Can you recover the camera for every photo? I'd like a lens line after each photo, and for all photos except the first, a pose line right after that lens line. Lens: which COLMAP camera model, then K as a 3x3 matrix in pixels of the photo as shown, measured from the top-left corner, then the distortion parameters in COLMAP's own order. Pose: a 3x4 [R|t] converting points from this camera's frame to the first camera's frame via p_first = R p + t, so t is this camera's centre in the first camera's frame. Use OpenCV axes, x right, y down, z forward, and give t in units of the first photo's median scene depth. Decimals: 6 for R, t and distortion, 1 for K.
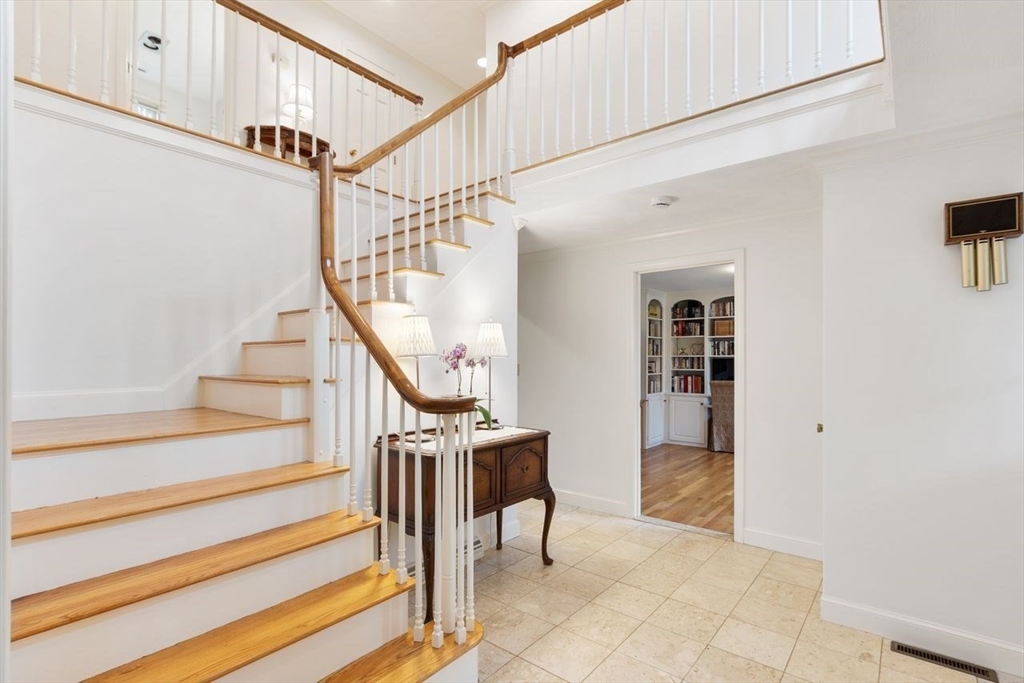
lens RADIAL K [[495.7, 0, 512.2], [0, 495.7, 346.0], [0, 0, 1]] dist [-0.000123, -0.000005]
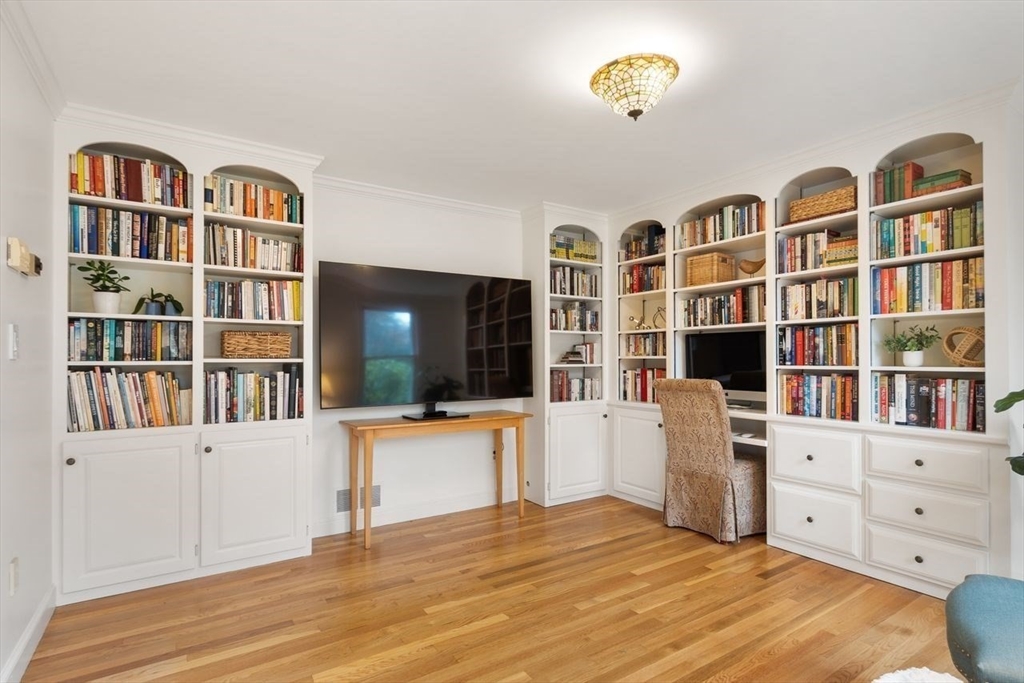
lens RADIAL K [[536.9, 0, 512.5], [0, 536.9, 348.7], [0, 0, 1]] dist [0.002778, 0.000368]
pose [[0.959779, -0.007196, -0.280664, 0.376567], [0.009514, 0.999931, 0.006899, 0.033474], [0.280595, -0.009292, 0.959781, 0.423608]]
